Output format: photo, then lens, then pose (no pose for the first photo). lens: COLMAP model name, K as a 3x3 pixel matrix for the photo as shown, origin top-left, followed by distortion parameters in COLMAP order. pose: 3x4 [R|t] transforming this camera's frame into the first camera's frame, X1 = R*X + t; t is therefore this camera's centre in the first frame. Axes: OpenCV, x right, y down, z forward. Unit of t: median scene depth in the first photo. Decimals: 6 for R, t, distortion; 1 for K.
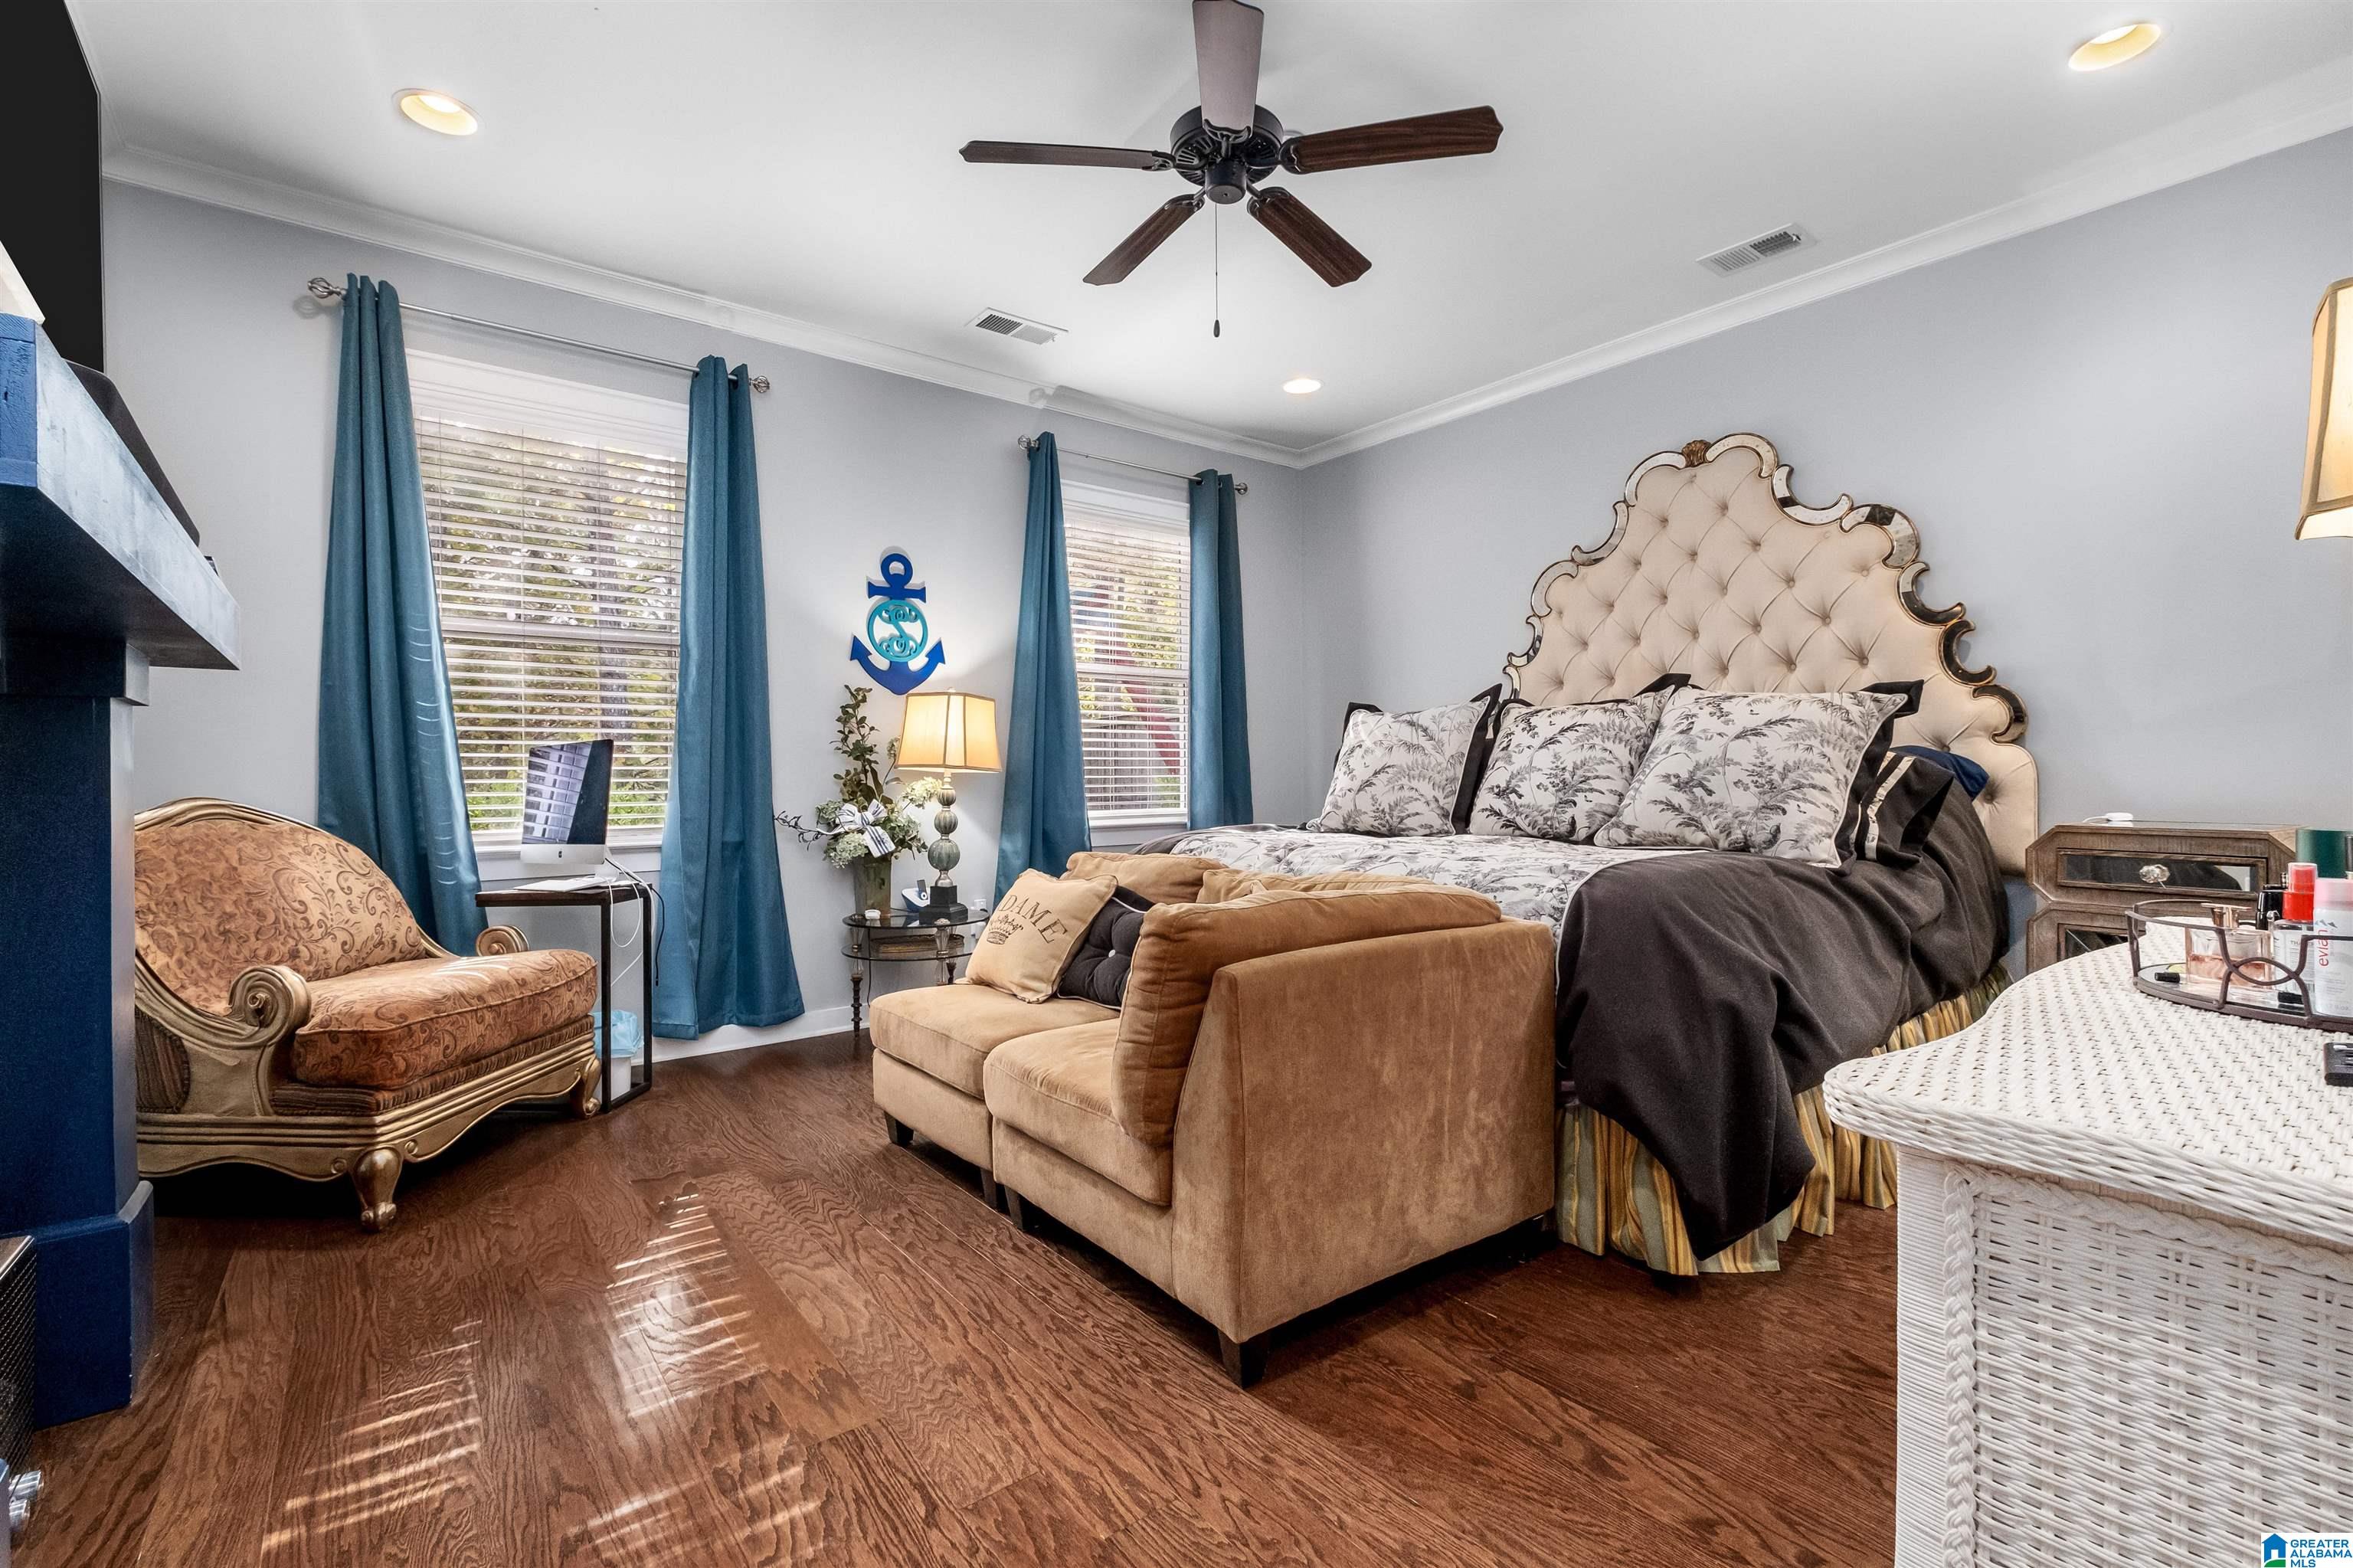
lens RADIAL K [[1039.5, 0, 1176.5], [0, 1039.5, 784.0], [0, 0, 1]] dist [-0.002667, -0.000099]
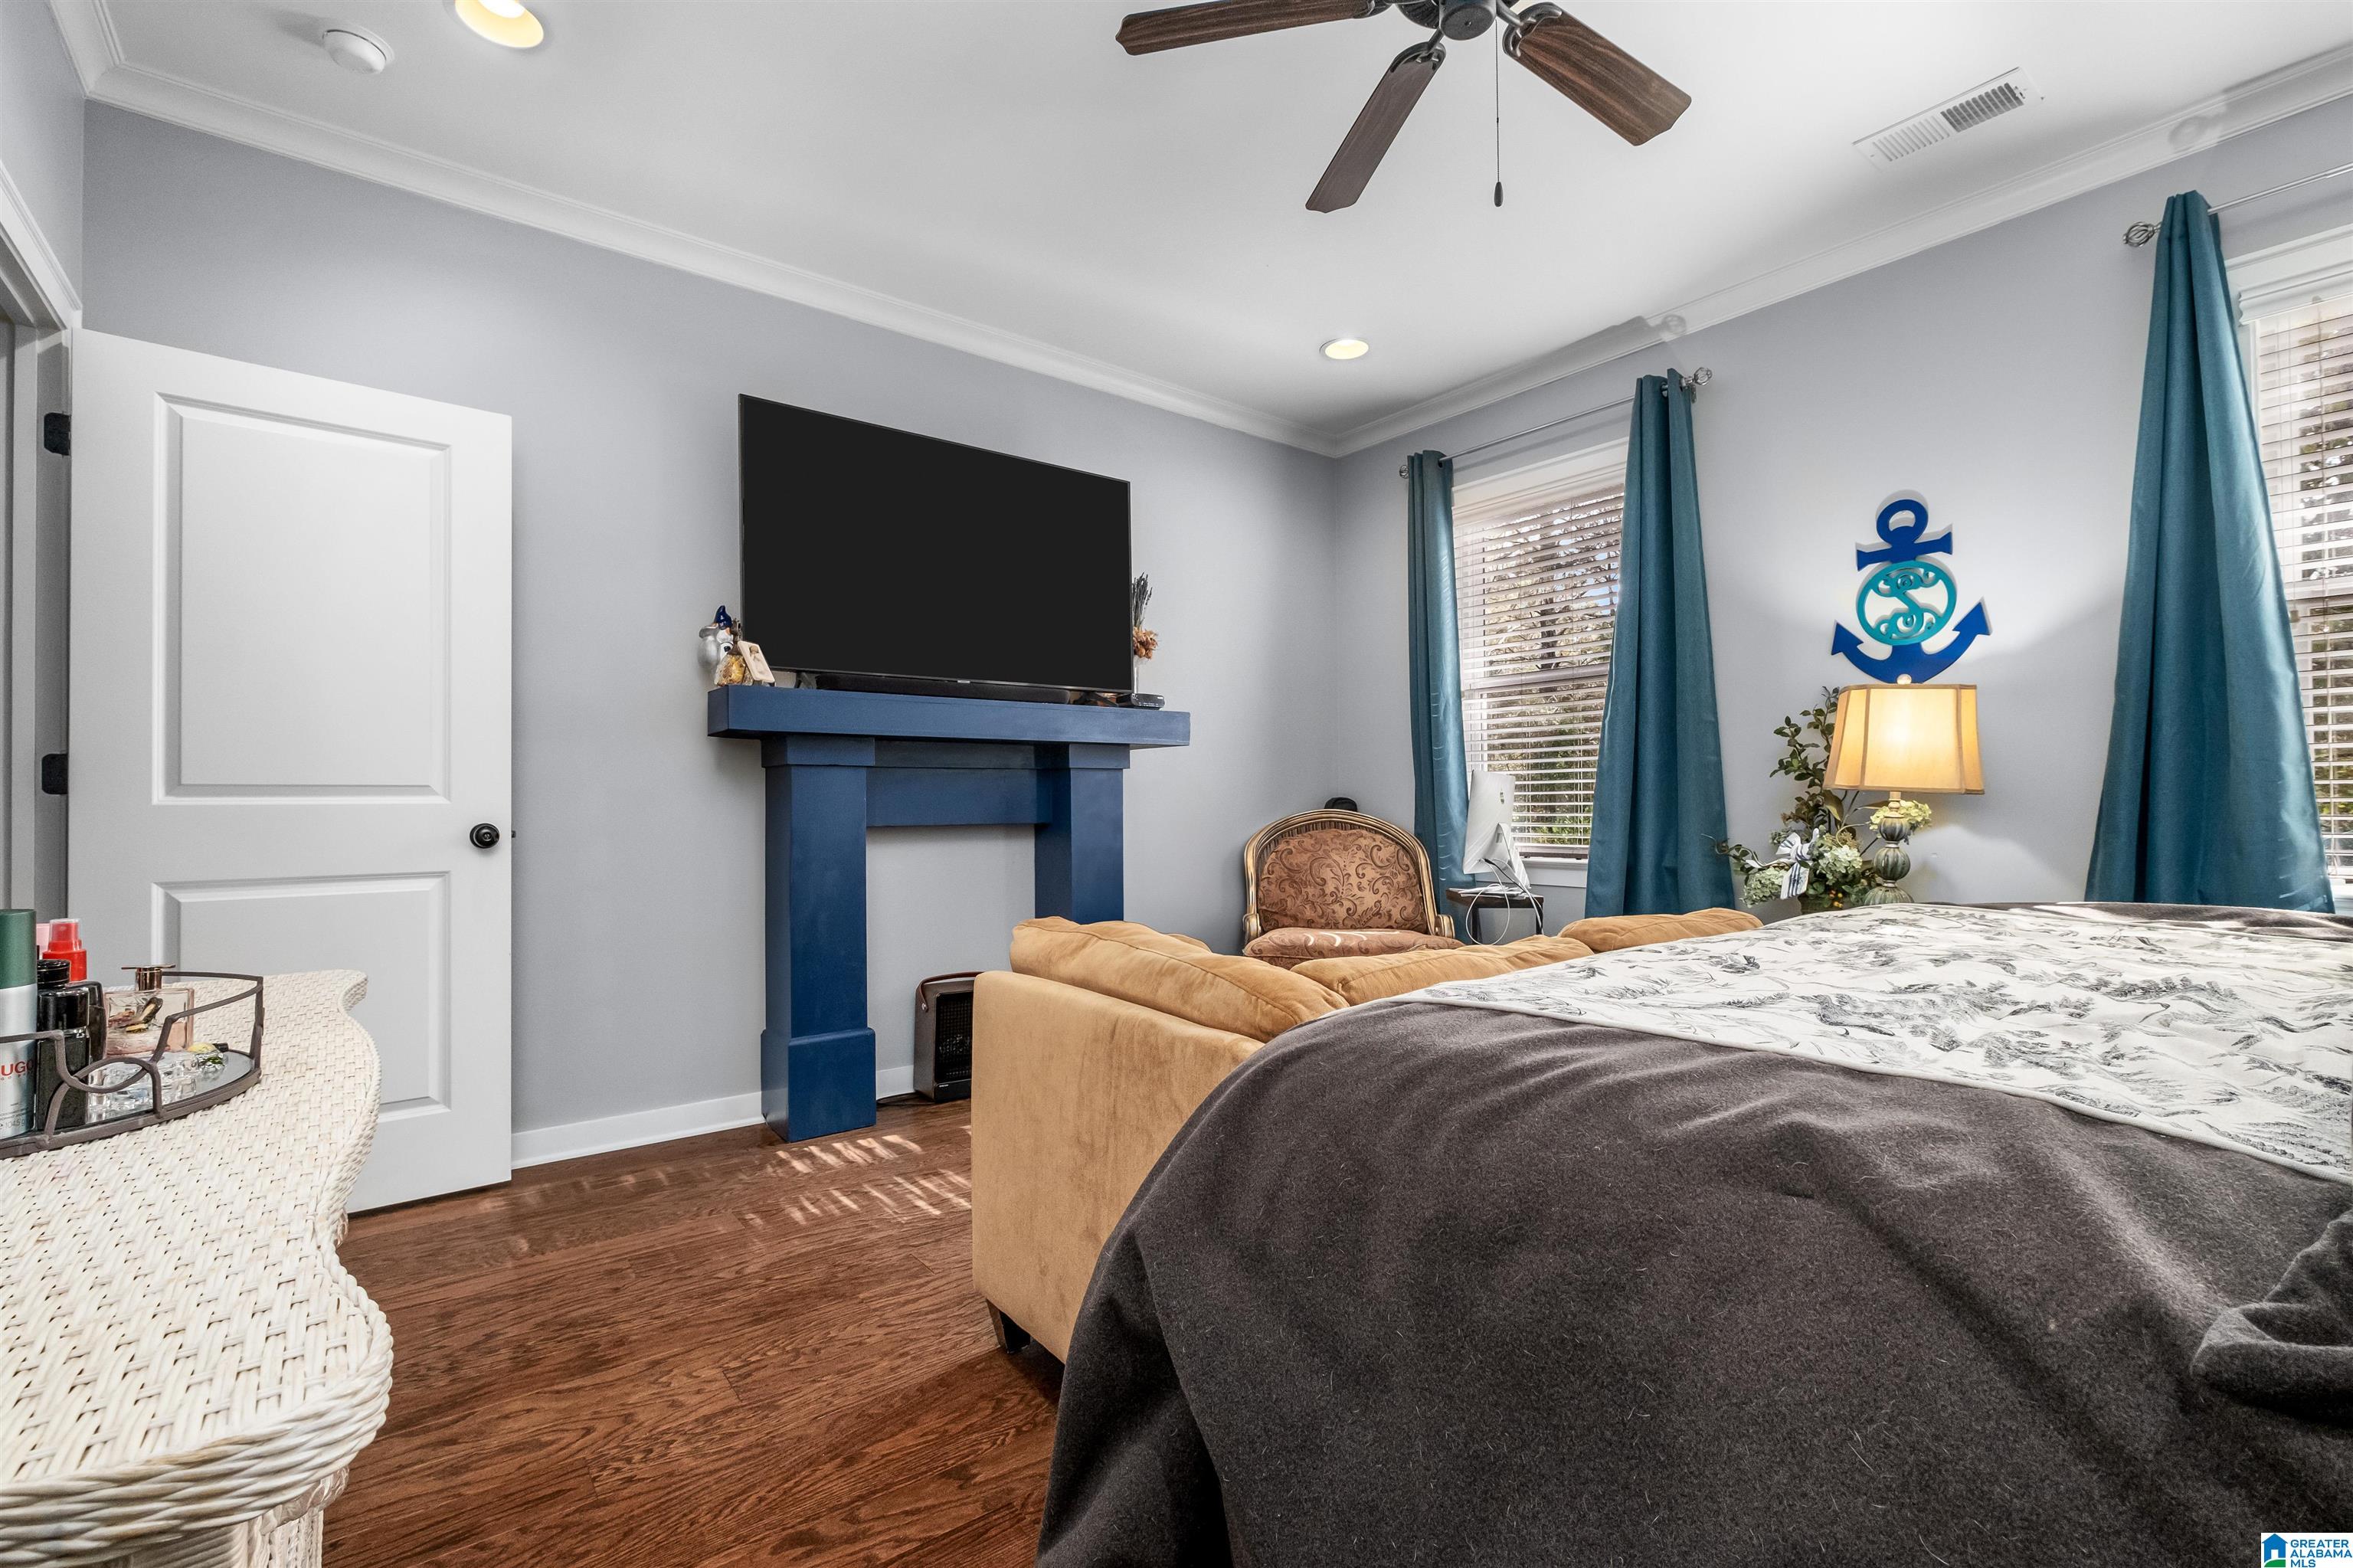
lens RADIAL K [[1042.0, 0, 1170.8], [0, 1042.0, 812.0], [0, 0, 1]] dist [-0.002371, 0.000335]
pose [[-0.012196, 0.015255, -0.999809, 0.498664], [0.000113, 0.999884, 0.015255, -0.010077], [0.999926, 0.000073, -0.012196, 0.499092]]
